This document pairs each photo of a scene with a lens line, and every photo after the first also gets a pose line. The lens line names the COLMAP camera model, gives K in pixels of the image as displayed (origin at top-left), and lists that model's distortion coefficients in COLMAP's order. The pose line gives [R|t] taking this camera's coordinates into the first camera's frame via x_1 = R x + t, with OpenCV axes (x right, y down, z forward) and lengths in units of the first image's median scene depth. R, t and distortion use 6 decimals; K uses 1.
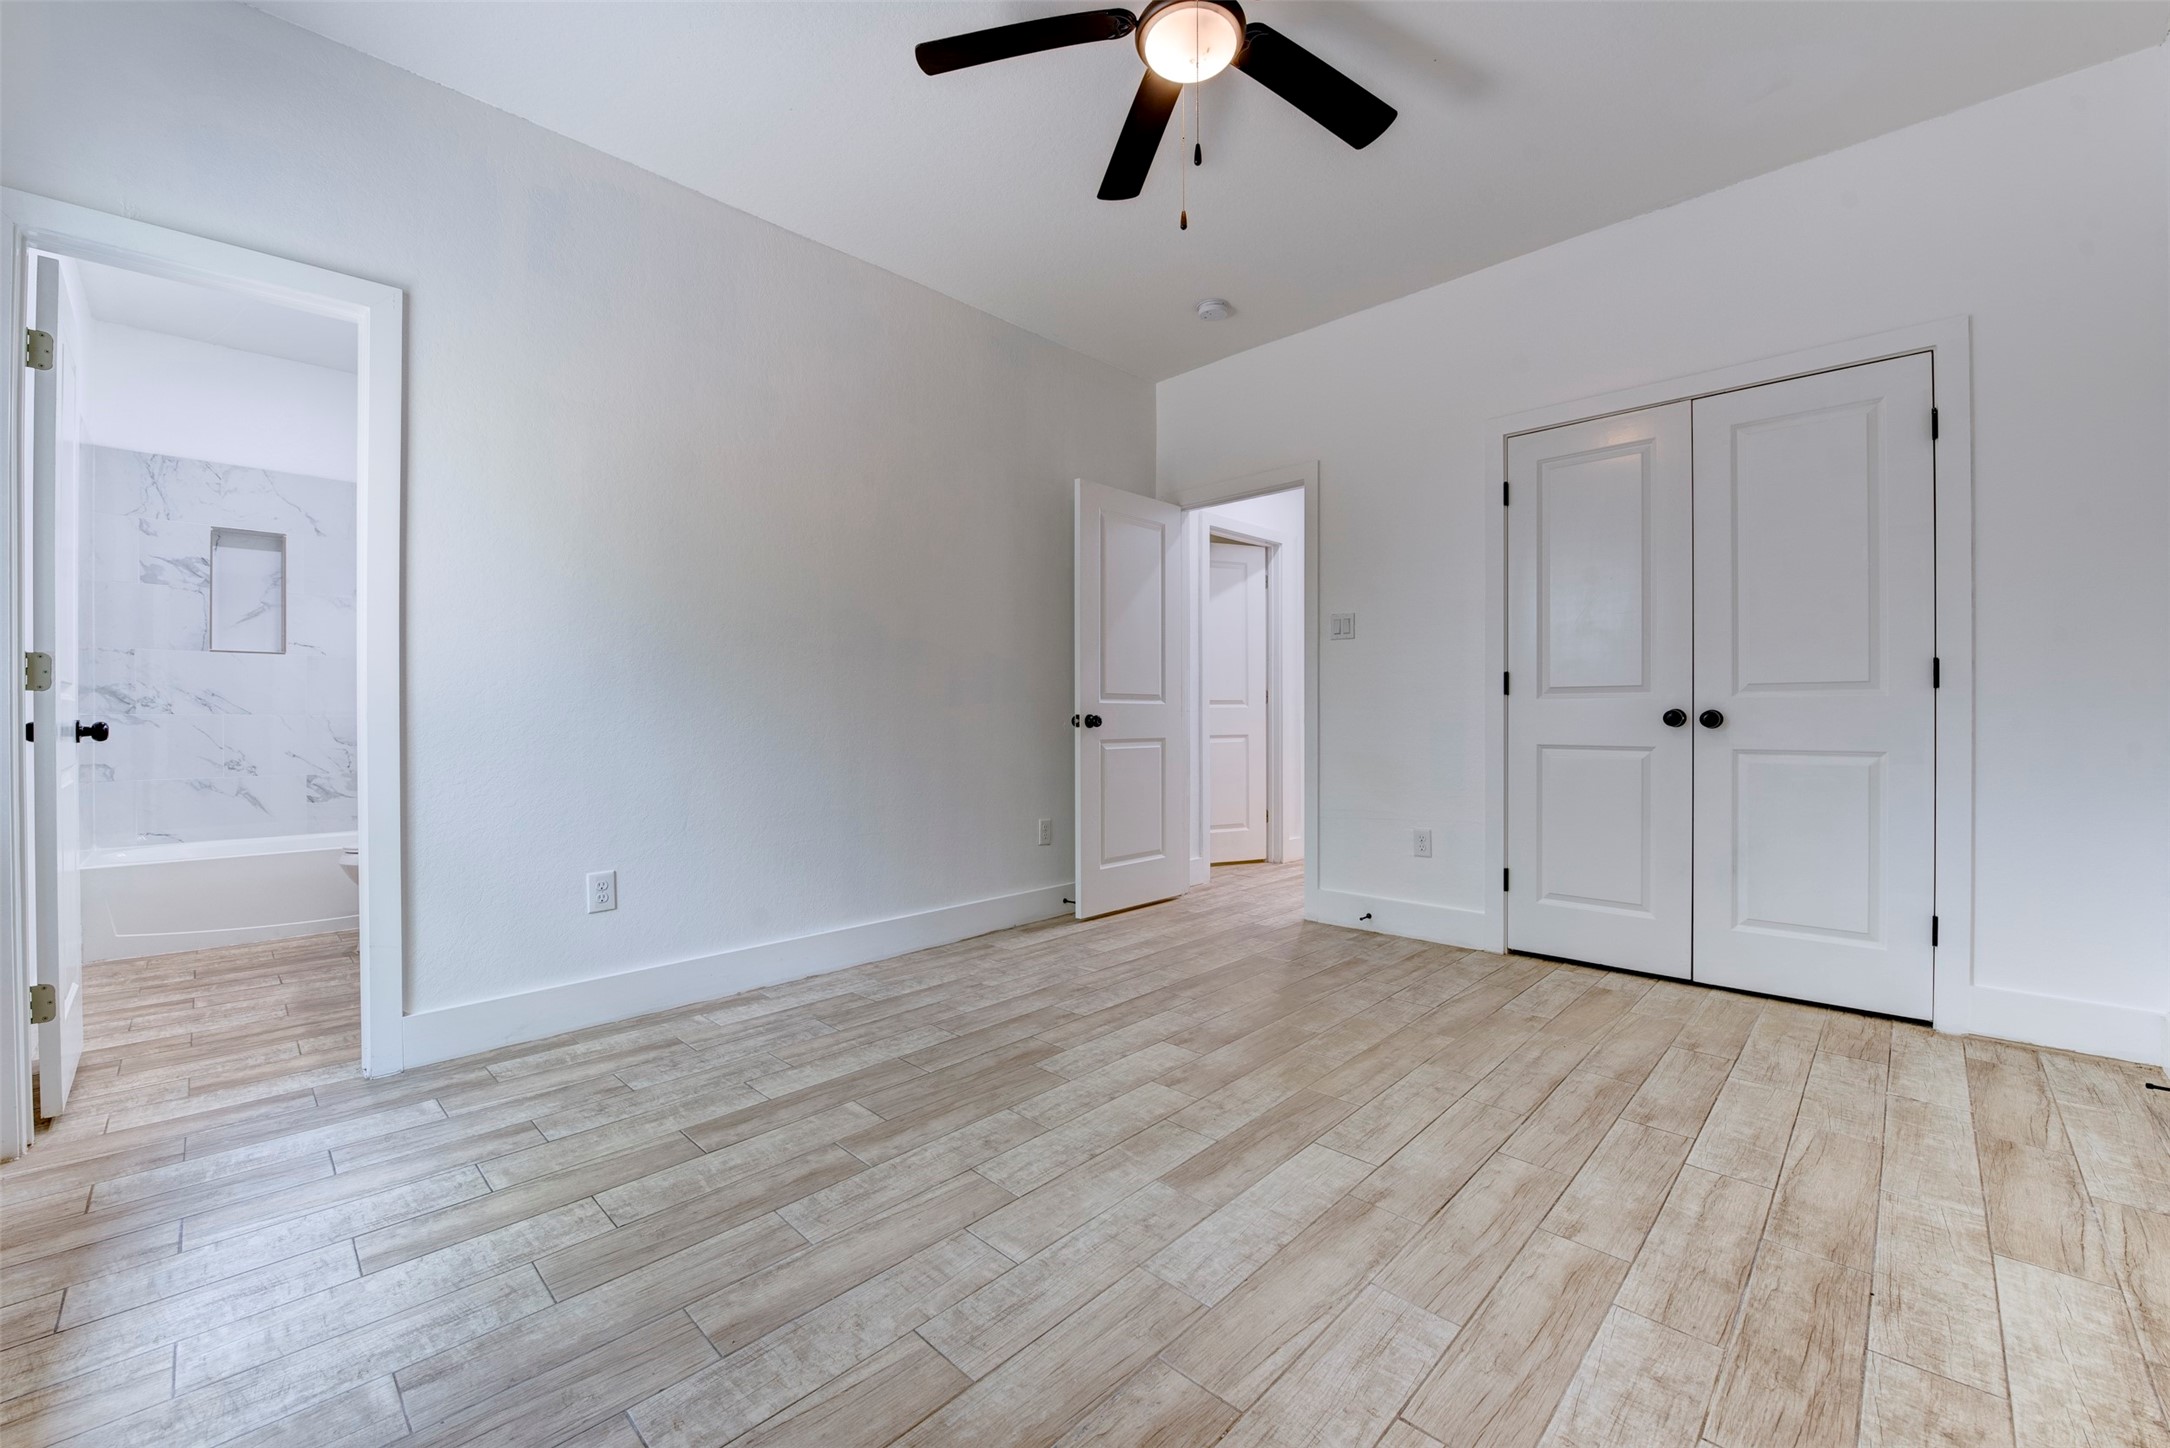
lens RADIAL K [[865.7, 0, 1083.8], [0, 865.7, 727.8], [0, 0, 1]] dist [-0.015695, -0.001499]
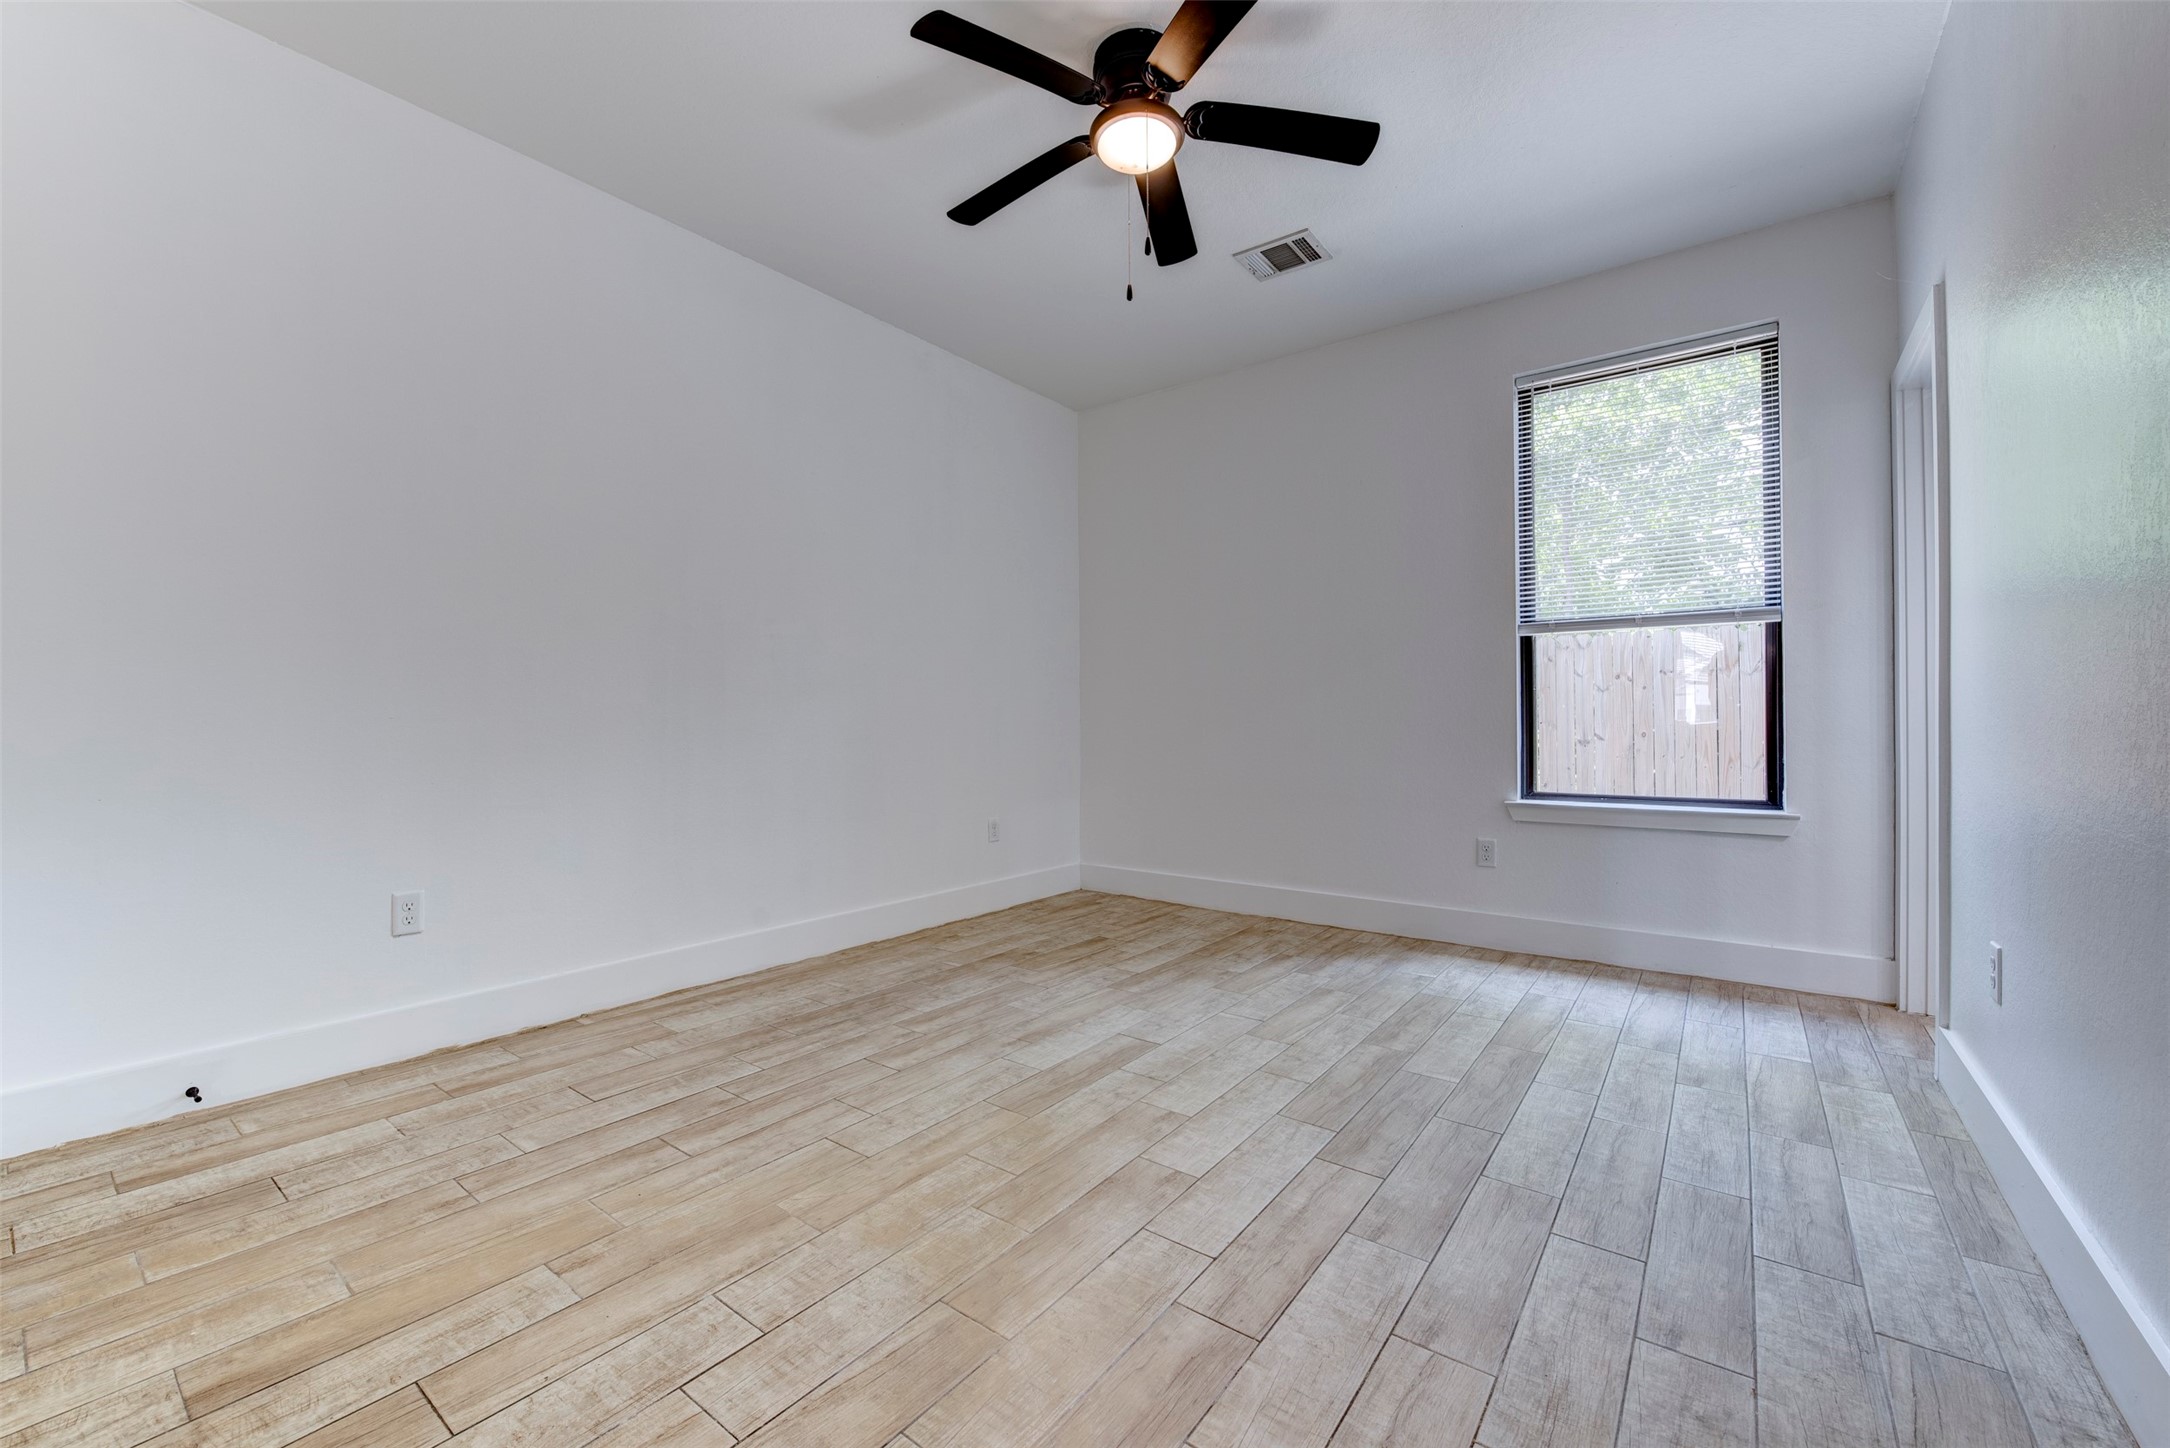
lens RADIAL K [[865.7, 0, 1085.6], [0, 865.7, 713.4], [0, 0, 1]] dist [-0.015695, -0.001499]
pose [[-0.991797, 0.005302, -0.127714, 0.348877], [0.004178, 0.999950, 0.009065, -0.038871], [0.127756, 0.008457, -0.991770, 2.157308]]
